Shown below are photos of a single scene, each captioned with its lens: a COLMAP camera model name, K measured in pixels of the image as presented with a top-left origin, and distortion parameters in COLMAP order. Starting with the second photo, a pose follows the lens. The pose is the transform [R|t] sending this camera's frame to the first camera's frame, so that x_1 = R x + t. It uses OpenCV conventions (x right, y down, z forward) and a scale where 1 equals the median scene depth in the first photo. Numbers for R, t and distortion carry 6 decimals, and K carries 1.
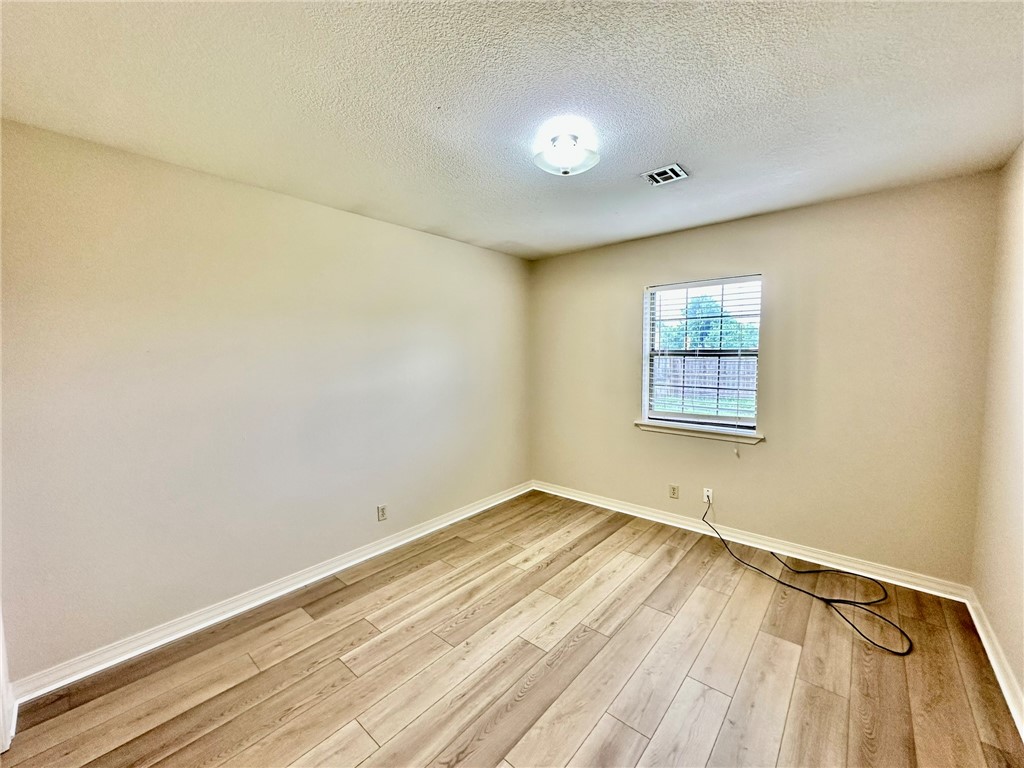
lens RADIAL K [[407.7, 0, 514.2], [0, 407.7, 389.4], [0, 0, 1]] dist [-0.000395, 0.000187]
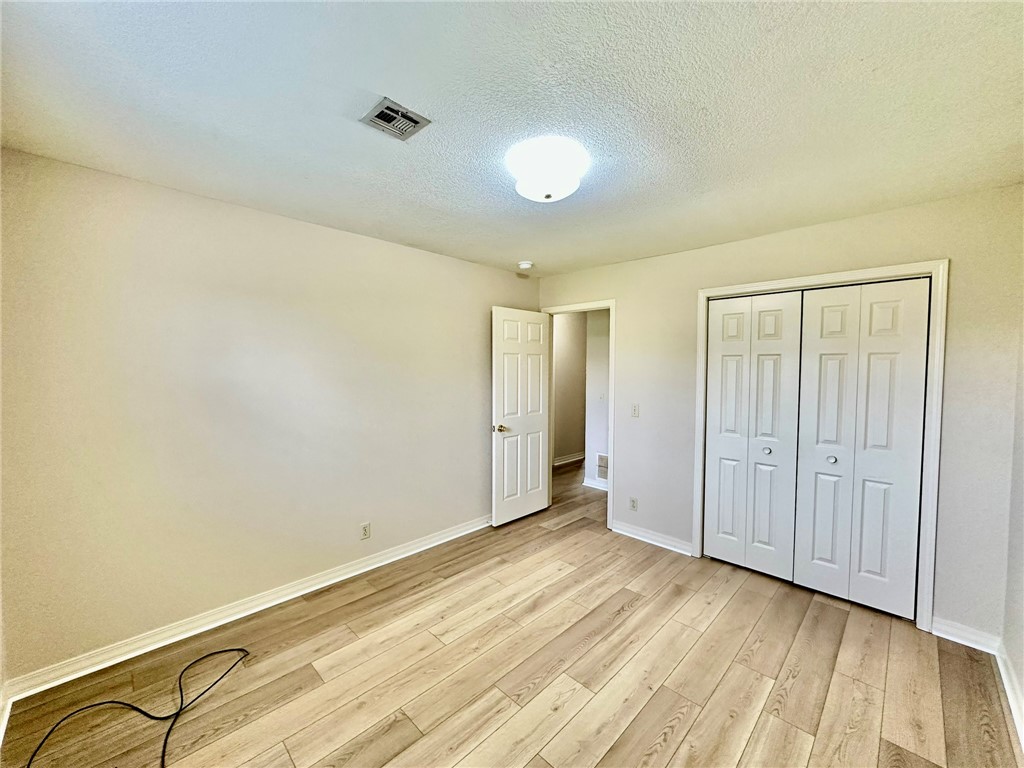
lens RADIAL K [[407.7, 0, 512.9], [0, 407.7, 381.4], [0, 0, 1]] dist [-0.000395, 0.000187]
pose [[-0.997661, 0.000452, 0.068352, 0.140611], [0.008391, 0.993224, 0.115910, -0.186782], [-0.067837, 0.116212, -0.990905, 1.971485]]
